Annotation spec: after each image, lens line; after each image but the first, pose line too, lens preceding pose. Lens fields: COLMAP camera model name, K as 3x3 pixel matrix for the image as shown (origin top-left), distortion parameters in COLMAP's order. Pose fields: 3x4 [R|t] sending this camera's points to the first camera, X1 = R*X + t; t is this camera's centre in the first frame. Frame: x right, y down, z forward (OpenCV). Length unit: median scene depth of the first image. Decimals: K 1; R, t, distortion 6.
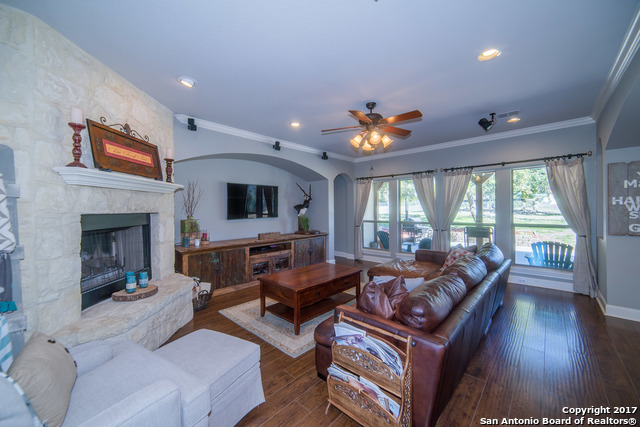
lens RADIAL K [[251.3, 0, 312.7], [0, 251.3, 203.8], [0, 0, 1]] dist [0.001019, -0.000131]
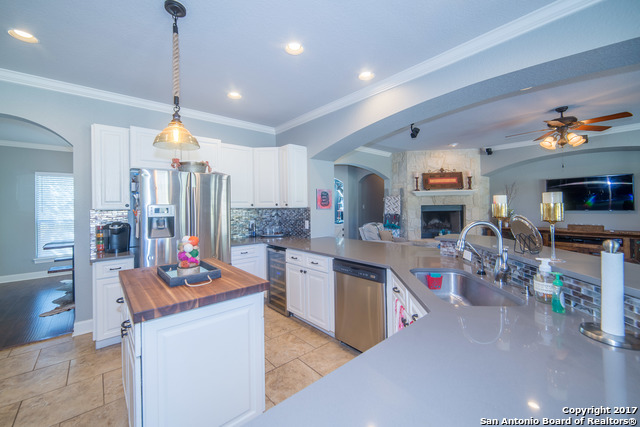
lens RADIAL K [[251.3, 0, 312.7], [0, 251.3, 203.8], [0, 0, 1]] dist [0.001019, -0.000131]
pose [[-0.099858, 0.009954, -0.994952, 1.126527], [0.039903, 0.999186, 0.005991, -0.025188], [0.994201, -0.039103, -0.100174, 0.001843]]
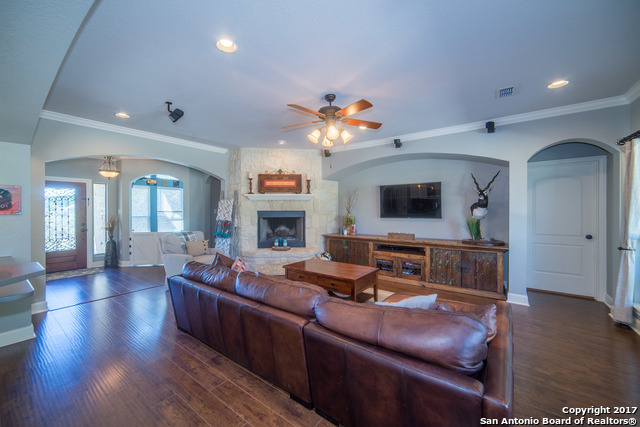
lens RADIAL K [[251.3, 0, 312.7], [0, 251.3, 203.8], [0, 0, 1]] dist [0.001019, -0.000131]
pose [[0.111030, -0.012292, -0.993741, 0.895504], [0.024357, 0.999657, -0.009644, 0.002989], [0.993519, -0.023133, 0.111291, 0.653128]]
